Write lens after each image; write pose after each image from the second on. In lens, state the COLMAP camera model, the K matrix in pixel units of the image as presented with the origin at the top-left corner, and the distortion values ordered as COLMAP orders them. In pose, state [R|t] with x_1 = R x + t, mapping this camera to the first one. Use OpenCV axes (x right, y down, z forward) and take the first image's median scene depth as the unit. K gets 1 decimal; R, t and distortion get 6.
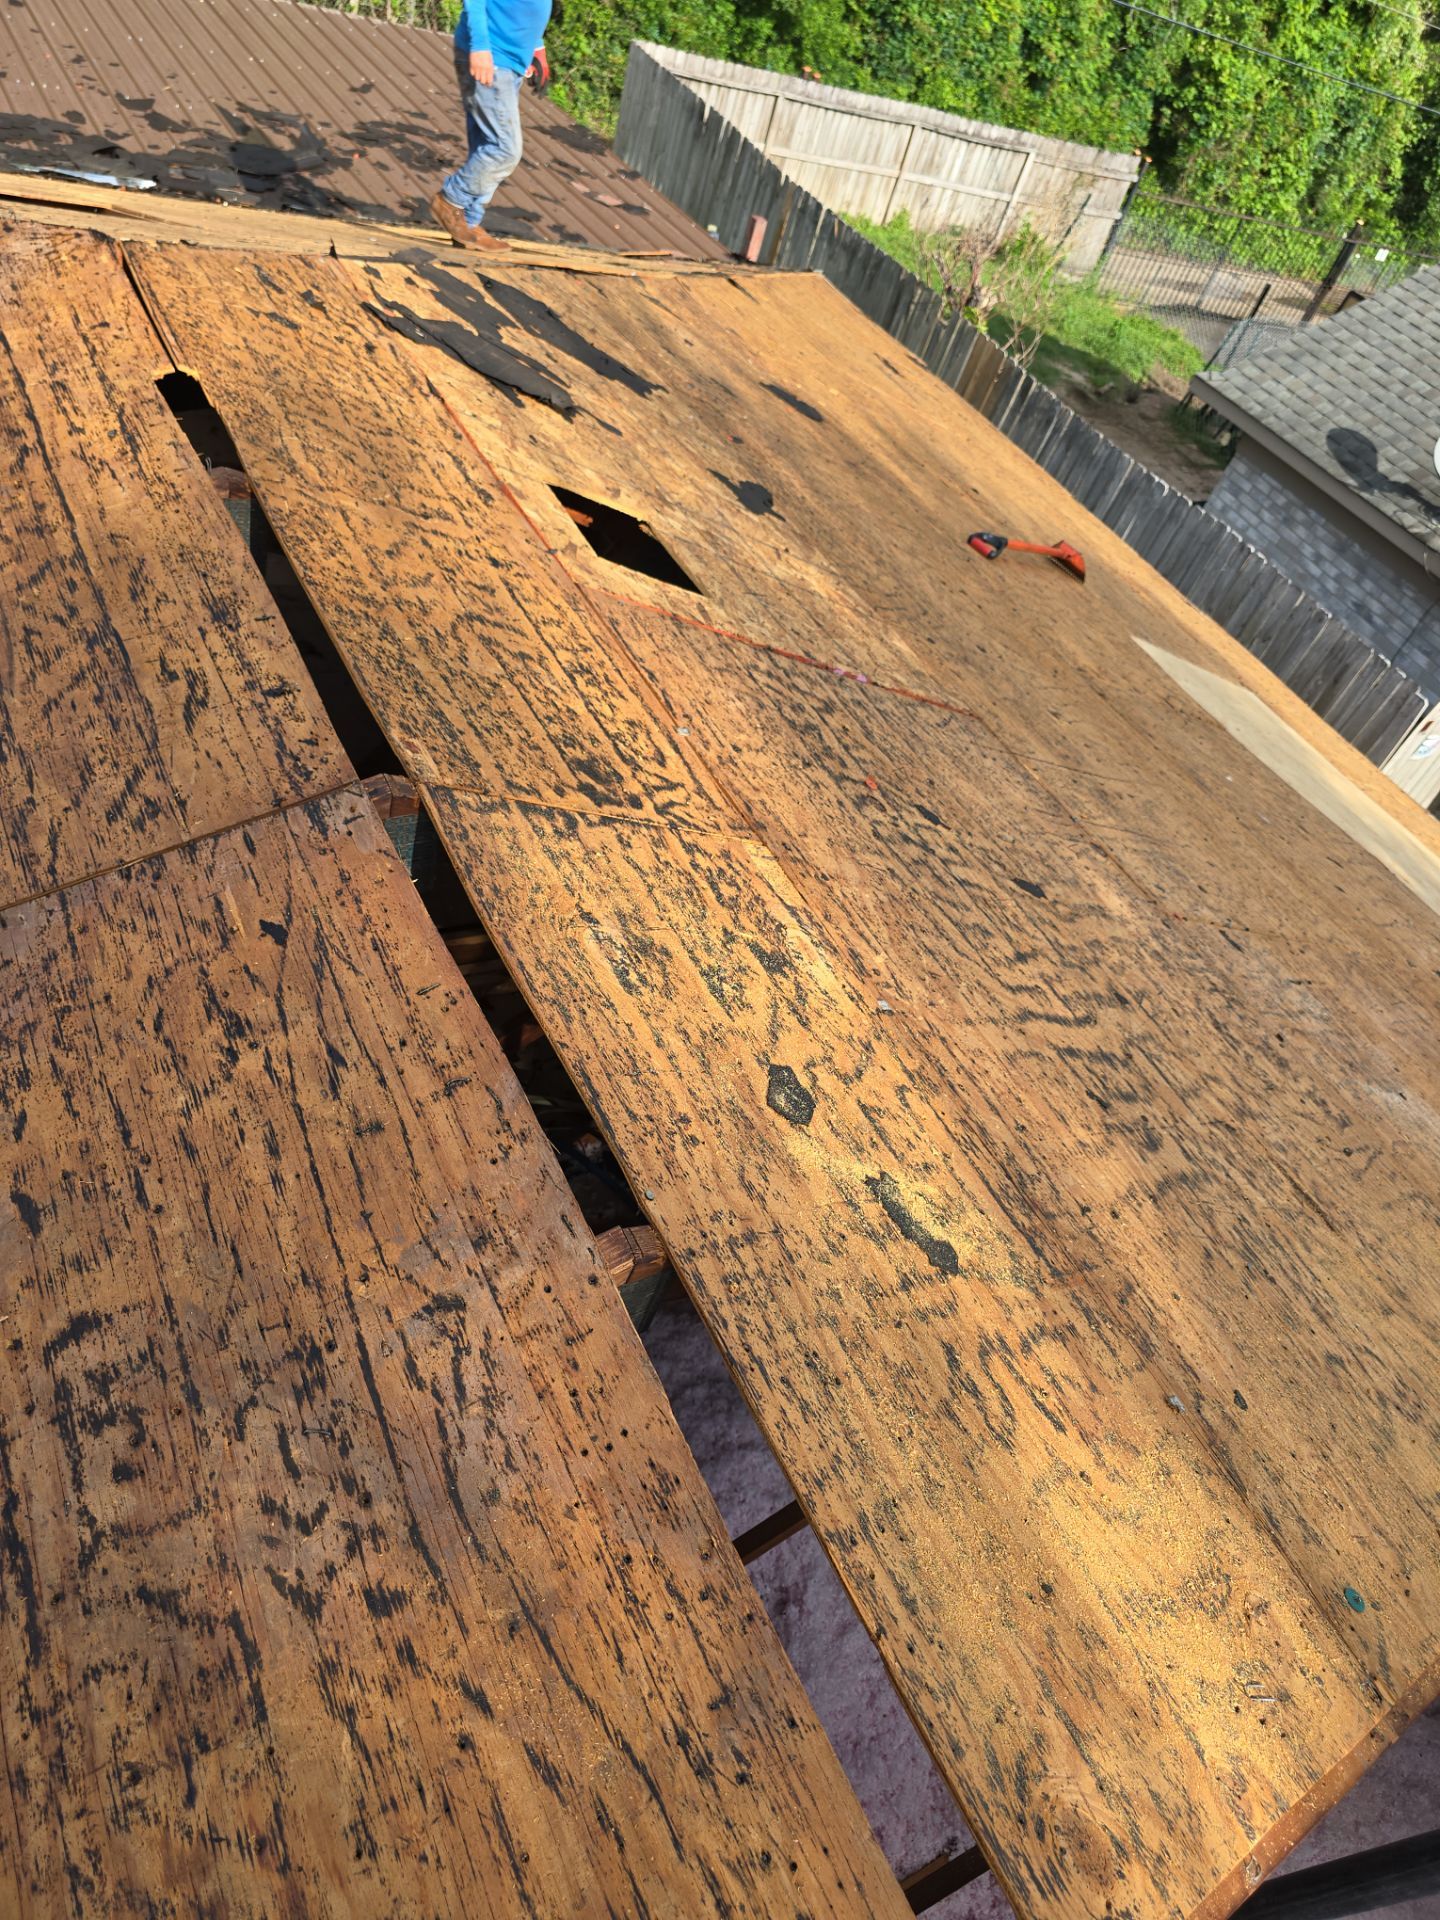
lens RADIAL K [[1289.8, 0, 720.0], [0, 1289.8, 960.0], [0, 0, 1]] dist [0.058544, -0.052884]
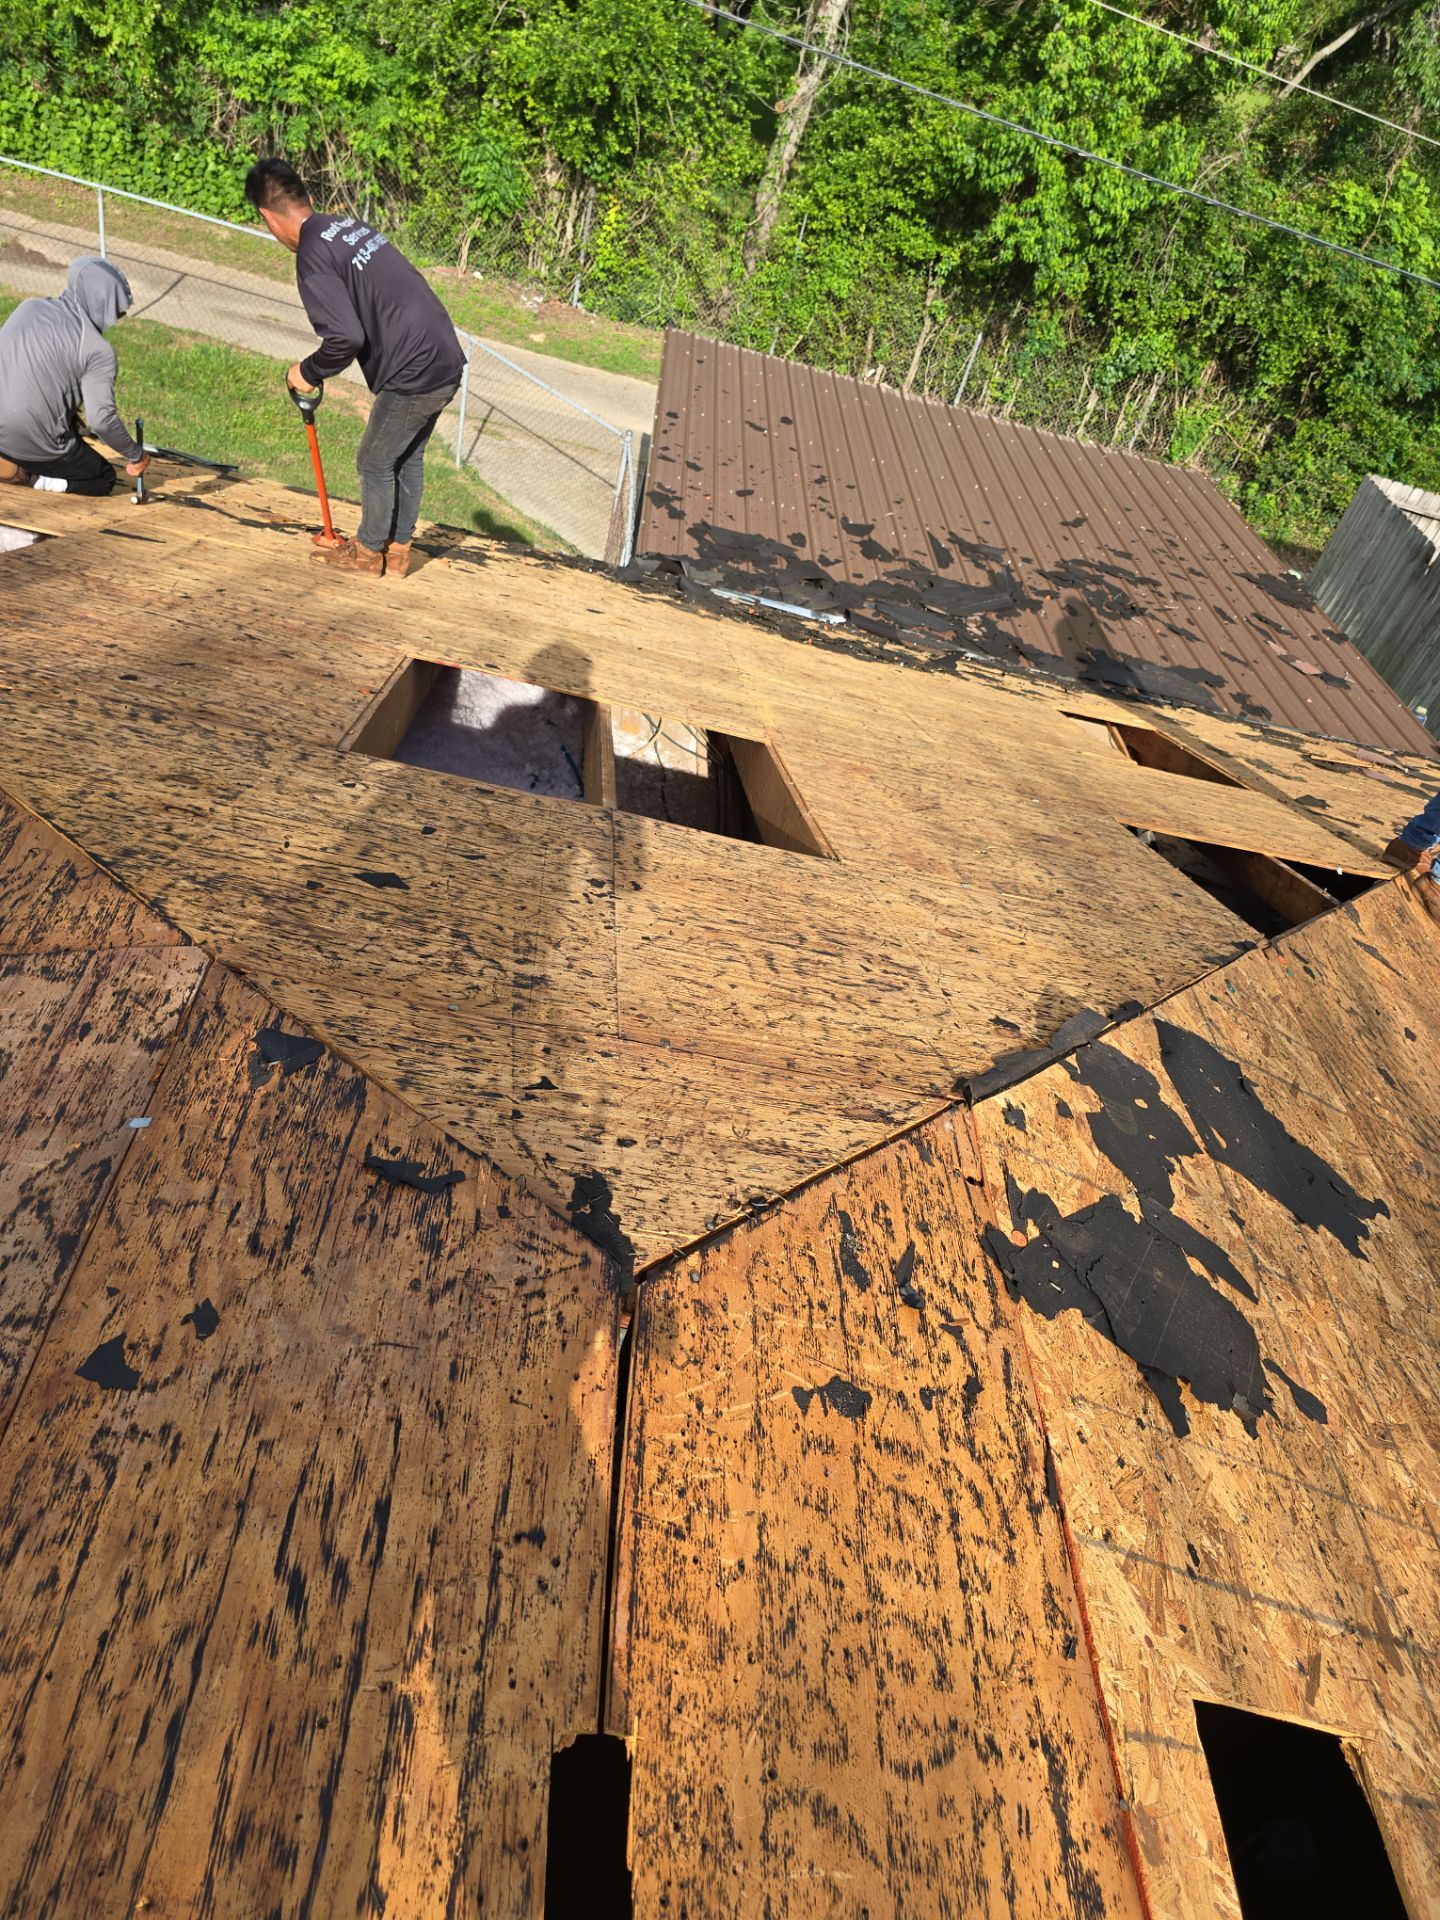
lens RADIAL K [[1289.8, 0, 720.0], [0, 1289.8, 960.0], [0, 0, 1]] dist [0.058544, -0.052884]
pose [[0.887155, 0.255411, -0.384346, -0.128024], [-0.327568, 0.935185, -0.134637, -0.367766], [0.325047, 0.245344, 0.913319, 0.229007]]
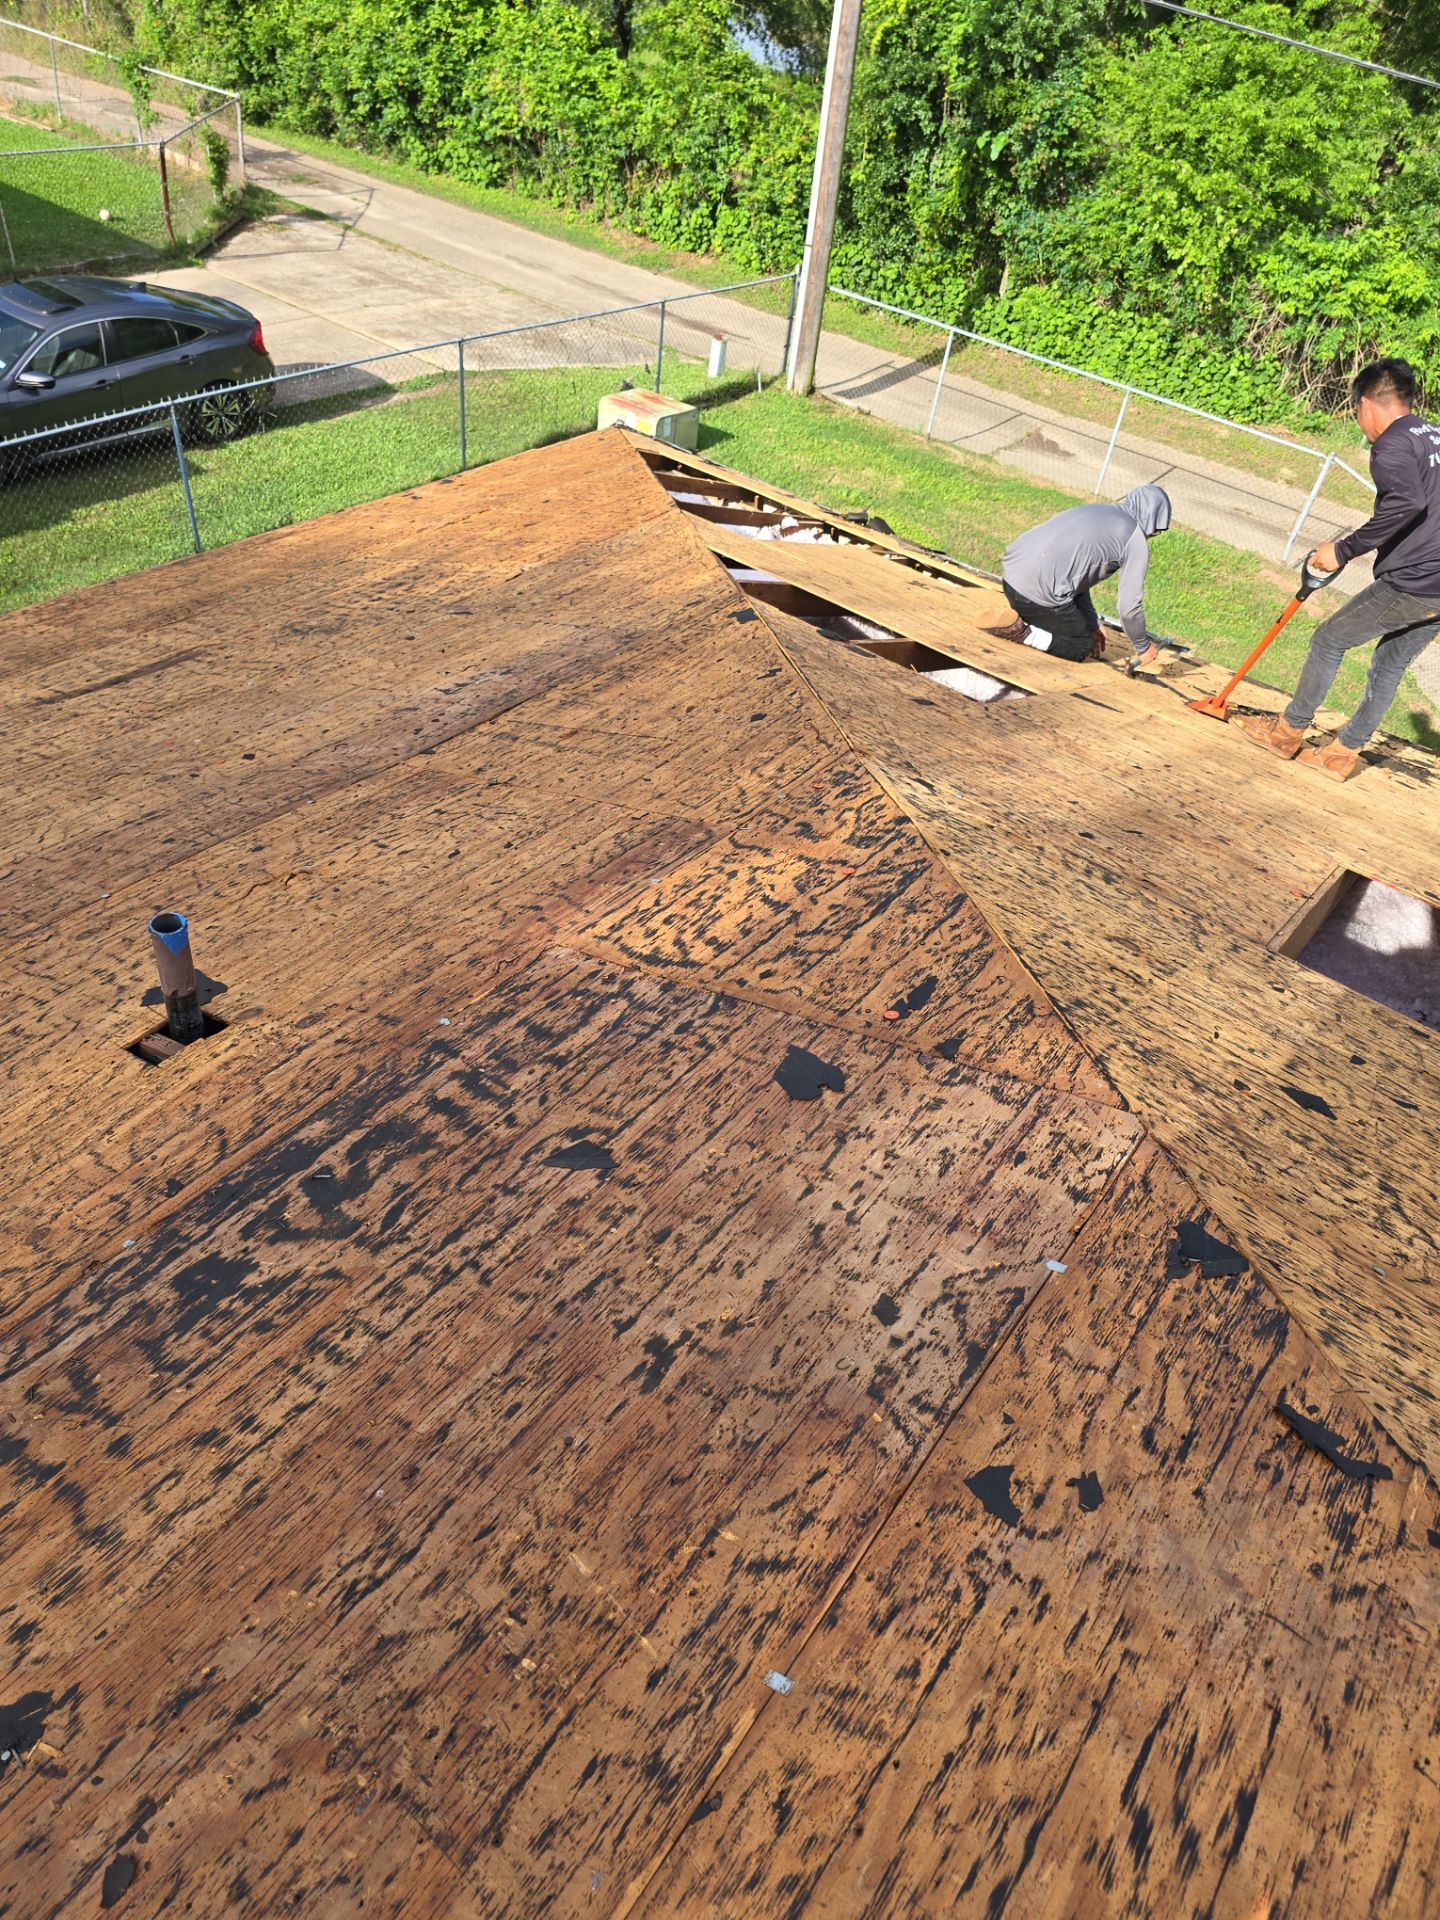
lens RADIAL K [[1289.8, 0, 720.0], [0, 1289.8, 960.0], [0, 0, 1]] dist [0.058544, -0.052884]
pose [[0.426455, 0.404081, -0.809231, -0.180711], [-0.638549, 0.768141, 0.047056, -0.340223], [0.640618, 0.496667, 0.585603, 0.182891]]
